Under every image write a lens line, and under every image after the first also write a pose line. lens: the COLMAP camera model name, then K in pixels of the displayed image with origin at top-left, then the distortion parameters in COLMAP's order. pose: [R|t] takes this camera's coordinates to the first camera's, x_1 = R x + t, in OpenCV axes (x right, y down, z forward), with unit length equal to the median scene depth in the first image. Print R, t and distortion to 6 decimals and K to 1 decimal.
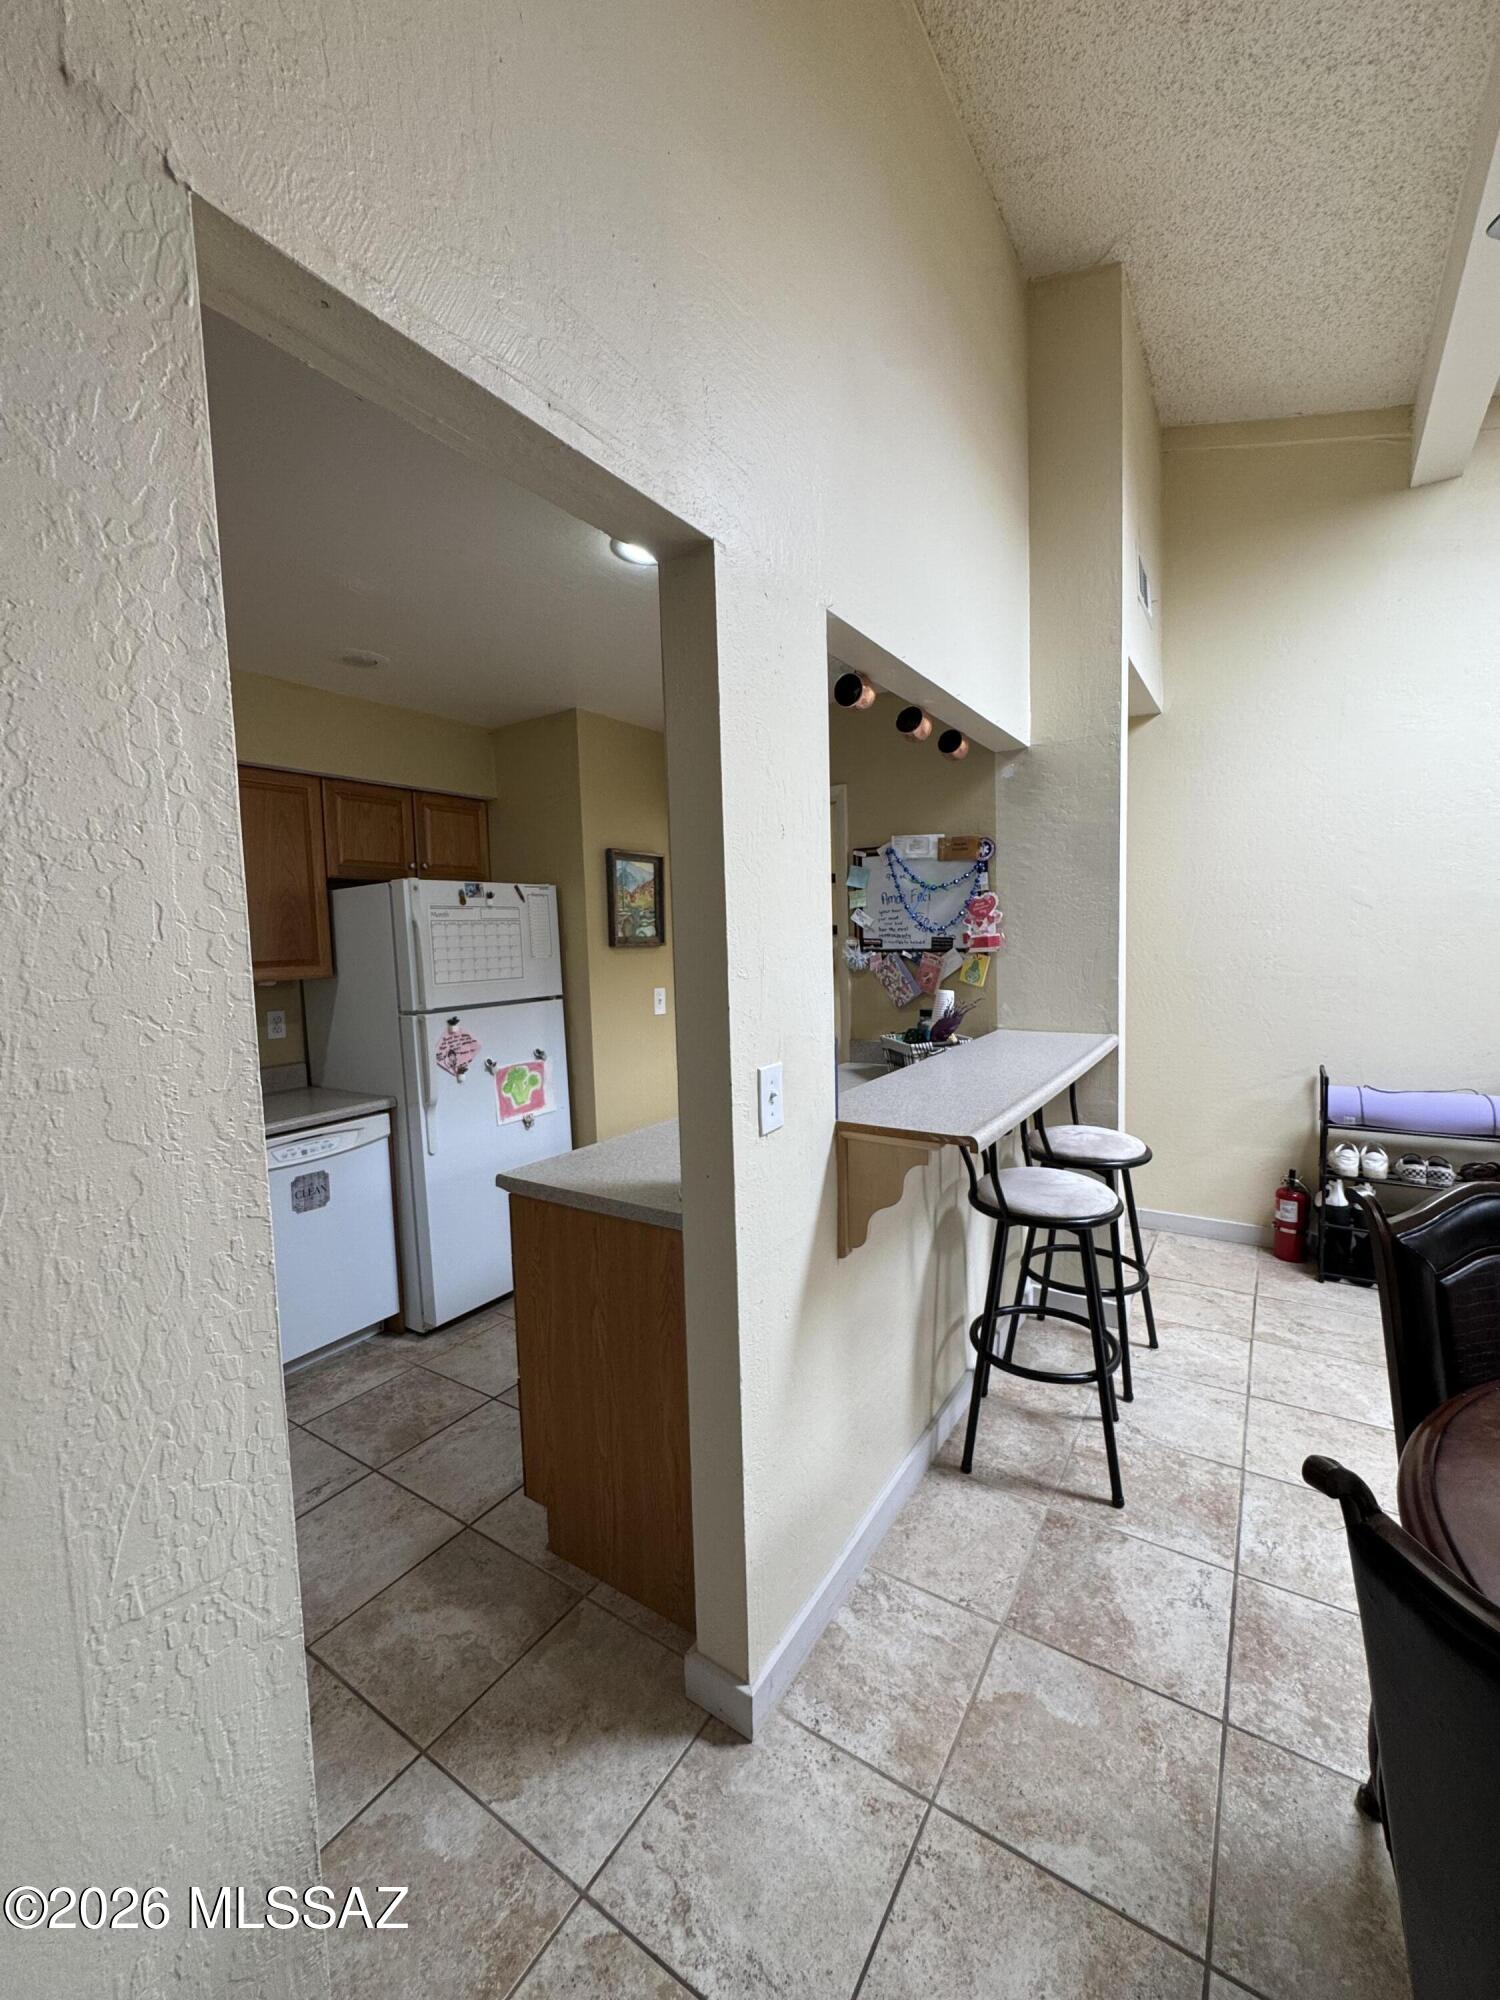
lens RADIAL K [[799.4, 0, 748.2], [0, 799.4, 1002.9], [0, 0, 1]] dist [0.000336, -0.000005]
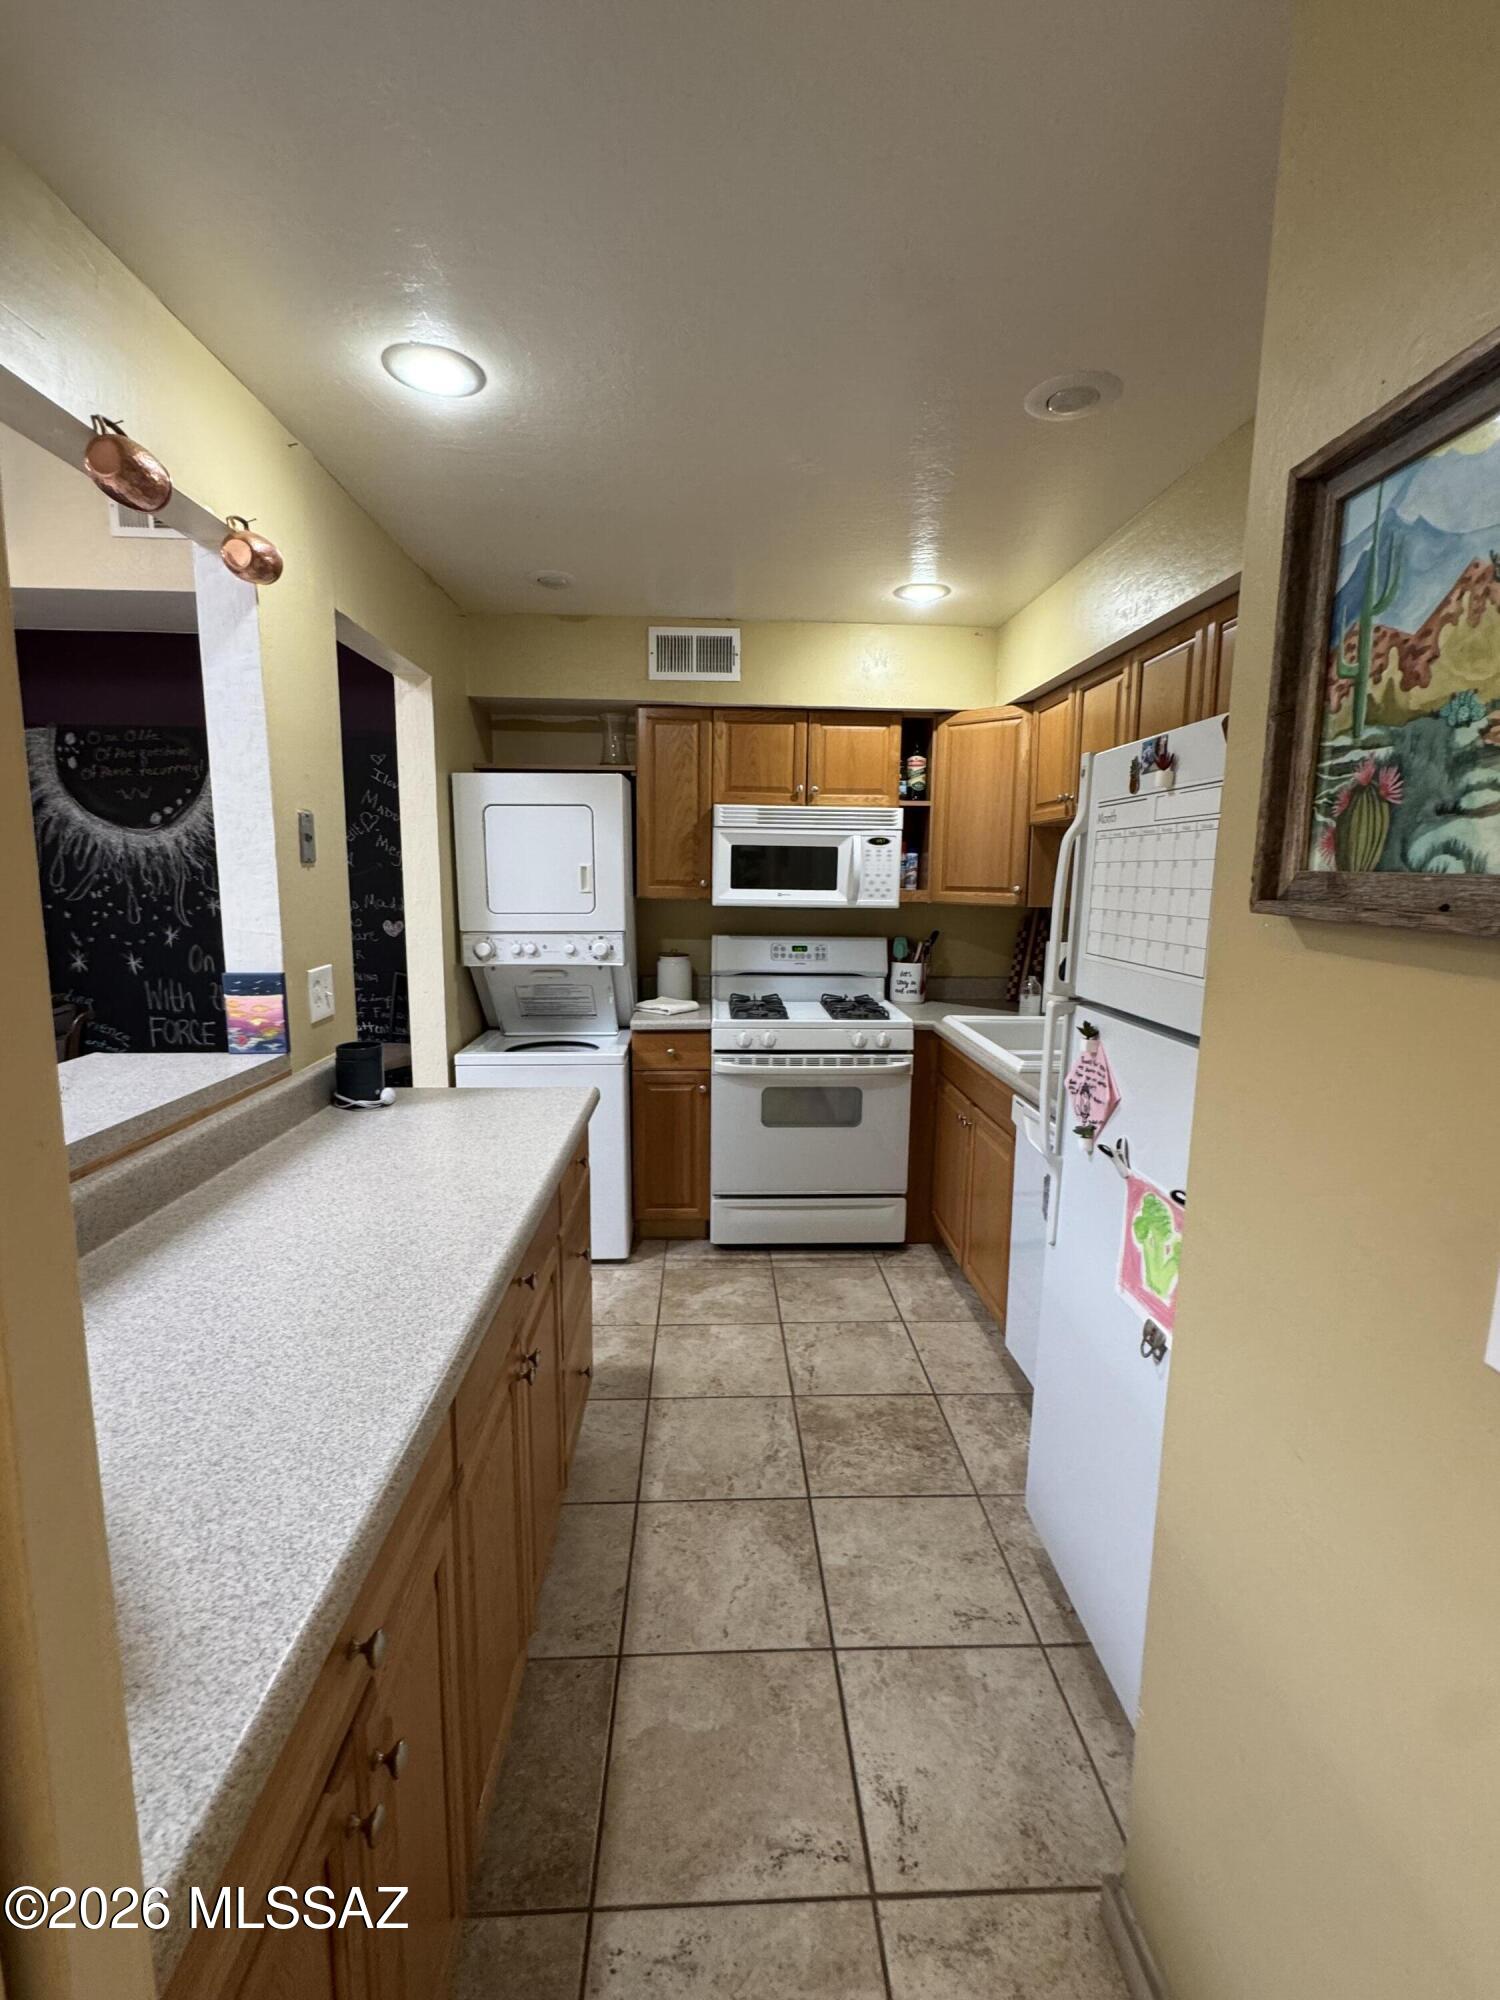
lens RADIAL K [[870.3, 0, 744.6], [0, 870.3, 998.5], [0, 0, 1]] dist [-0.003878, 0.000690]
pose [[-0.810095, 0.108944, -0.576087, 0.119680], [-0.031761, 0.972987, 0.228663, -0.113549], [0.585437, 0.203536, -0.784752, 1.268812]]
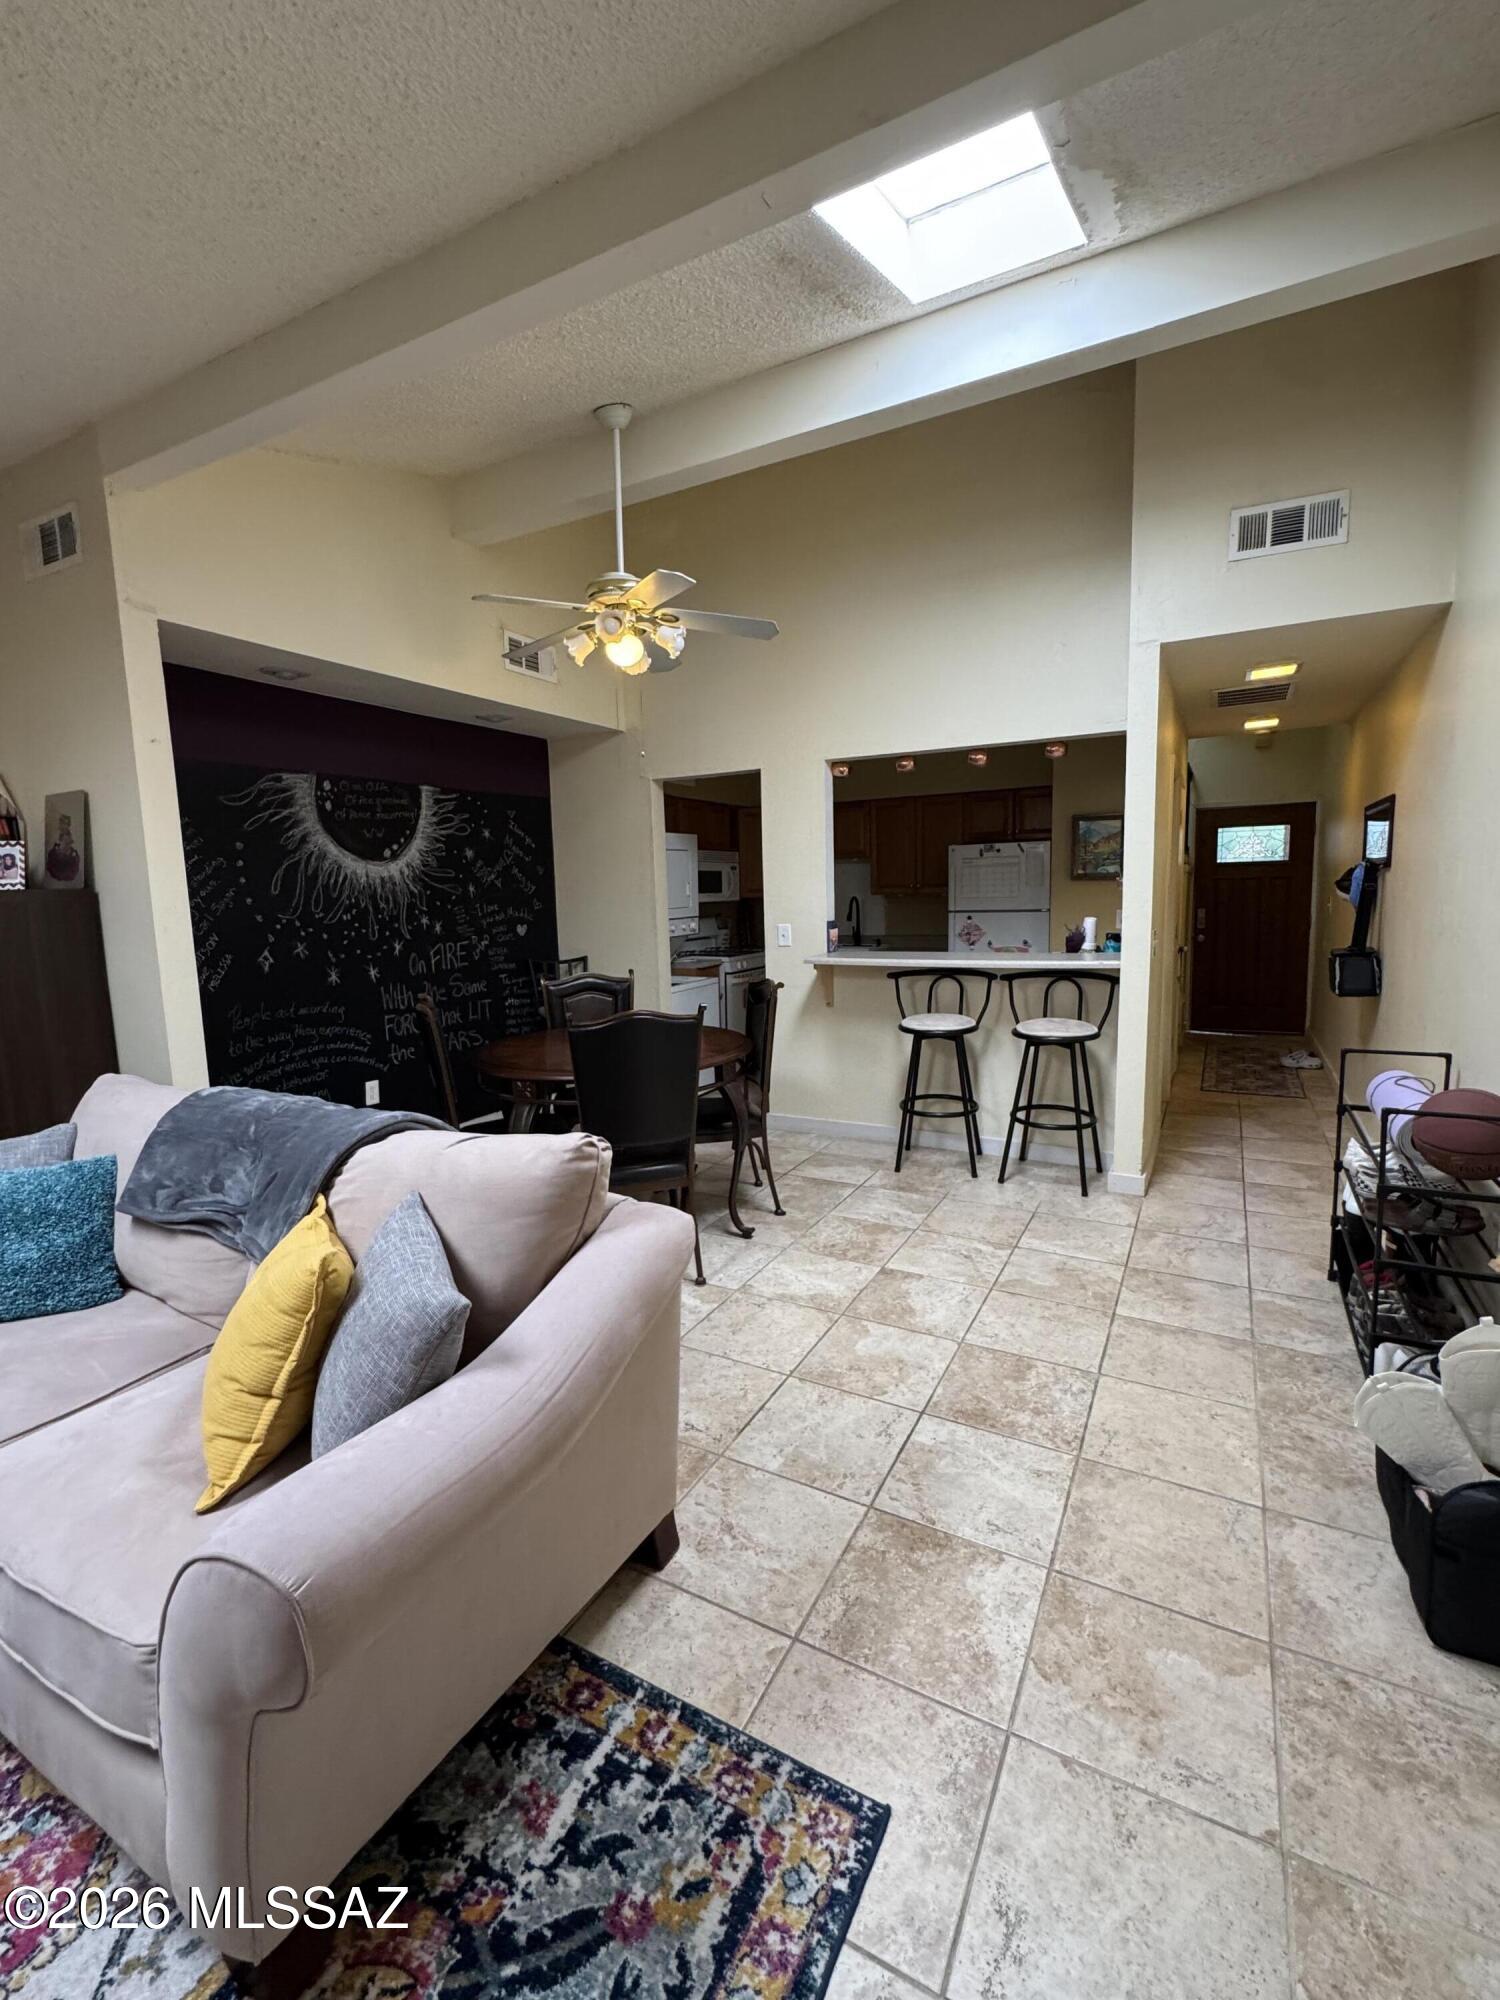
lens RADIAL K [[870.3, 0, 751.6], [0, 870.3, 994.3], [0, 0, 1]] dist [-0.003878, 0.000690]
pose [[0.091744, 0.152673, -0.984009, 1.652551], [-0.058525, 0.987295, 0.147727, -0.072749], [0.994061, 0.044036, 0.099514, 0.265174]]
